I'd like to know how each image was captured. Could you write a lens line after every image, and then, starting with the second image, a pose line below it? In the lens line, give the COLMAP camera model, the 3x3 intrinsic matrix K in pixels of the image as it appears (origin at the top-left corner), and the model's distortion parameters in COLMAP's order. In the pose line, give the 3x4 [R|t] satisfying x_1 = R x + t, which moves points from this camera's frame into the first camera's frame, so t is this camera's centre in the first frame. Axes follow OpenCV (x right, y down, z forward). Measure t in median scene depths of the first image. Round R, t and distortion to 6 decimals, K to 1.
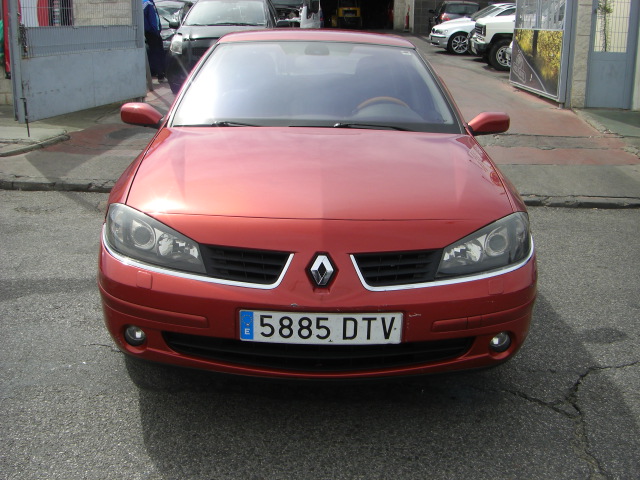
lens RADIAL K [[717.1, 0, 320.9], [0, 717.1, 238.3], [0, 0, 1]] dist [-0.150682, 0.000000]
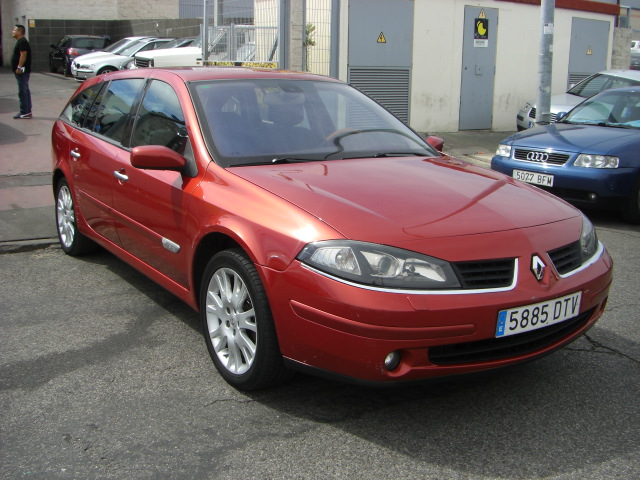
lens RADIAL K [[717.1, 0, 318.5], [0, 717.1, 240.4], [0, 0, 1]] dist [-0.150682, 0.000000]
pose [[0.833543, -0.126049, 0.537882, -0.952233], [0.147384, 0.989073, 0.003385, -0.061592], [-0.532432, 0.076454, 0.843013, 0.162038]]
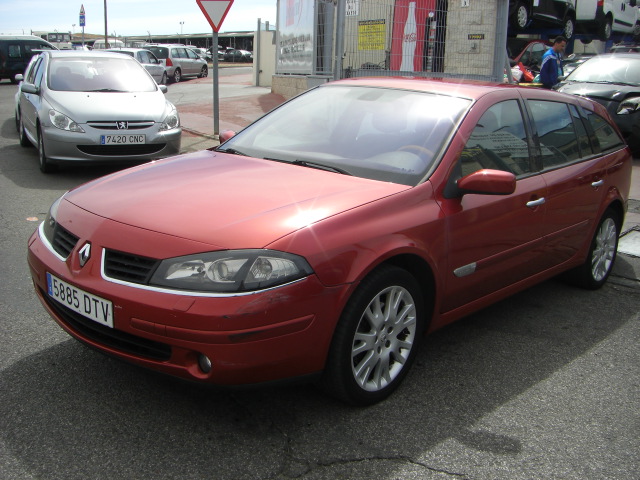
lens RADIAL K [[717.1, 0, 314.7], [0, 717.1, 238.7], [0, 0, 1]] dist [-0.150682, 0.000000]
pose [[0.742884, 0.176491, -0.645735, 1.097108], [-0.223515, 0.974657, 0.009249, -0.085672], [0.631003, 0.137461, 0.763505, 0.286378]]
